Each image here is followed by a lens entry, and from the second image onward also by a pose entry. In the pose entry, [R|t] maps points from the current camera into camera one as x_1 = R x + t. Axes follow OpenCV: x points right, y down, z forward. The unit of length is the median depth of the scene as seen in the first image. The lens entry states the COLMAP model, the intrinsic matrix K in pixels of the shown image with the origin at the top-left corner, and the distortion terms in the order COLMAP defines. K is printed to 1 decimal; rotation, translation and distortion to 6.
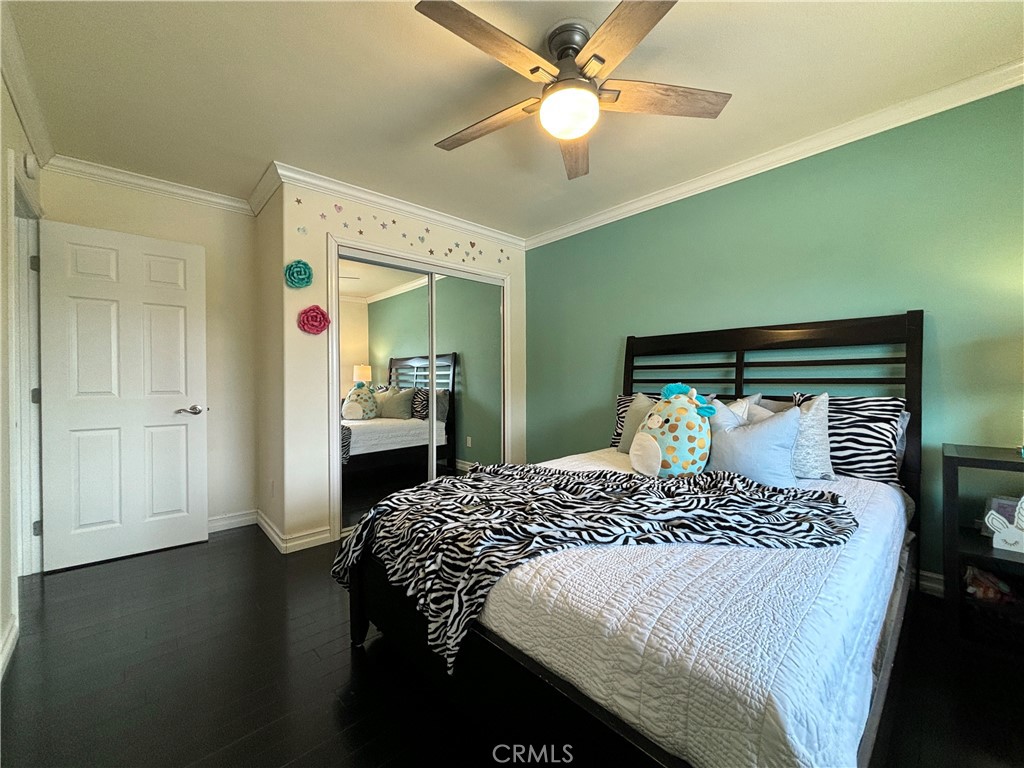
lens RADIAL K [[407.7, 0, 508.5], [0, 407.7, 382.6], [0, 0, 1]] dist [0.001077, -0.001025]
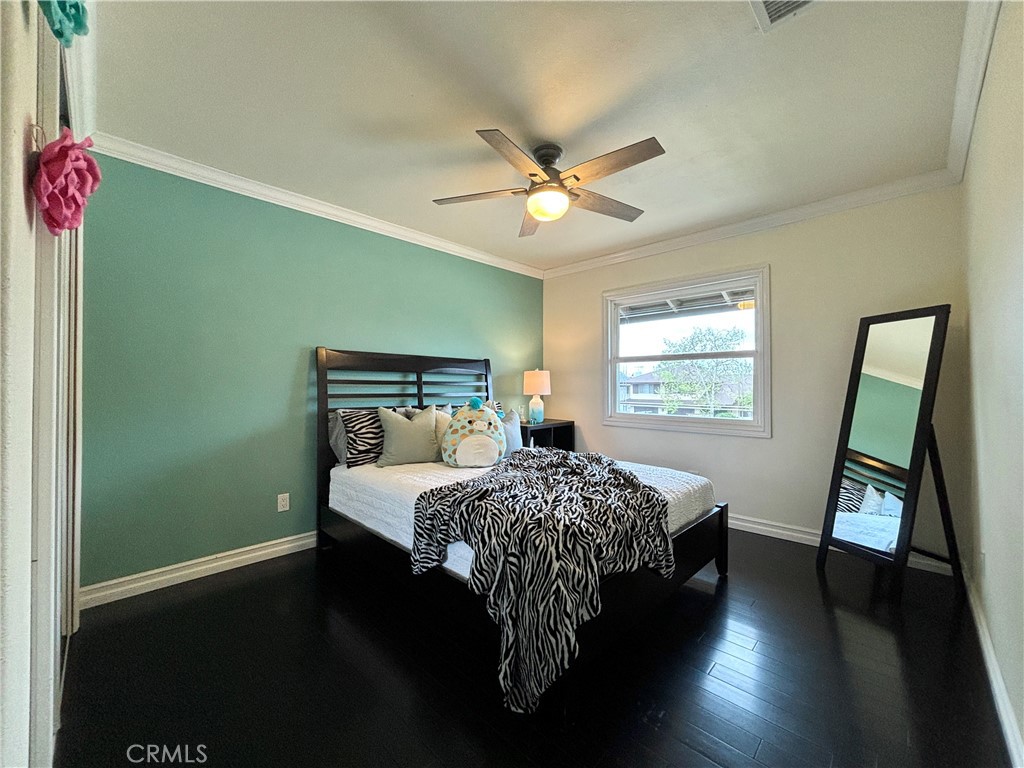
lens RADIAL K [[407.7, 0, 508.7], [0, 407.7, 384.6], [0, 0, 1]] dist [0.001077, -0.001025]
pose [[-0.039260, 0.015202, 0.999113, -0.783544], [0.008664, 0.999852, -0.014873, -0.015296], [-0.999191, 0.008073, -0.039386, 0.759112]]
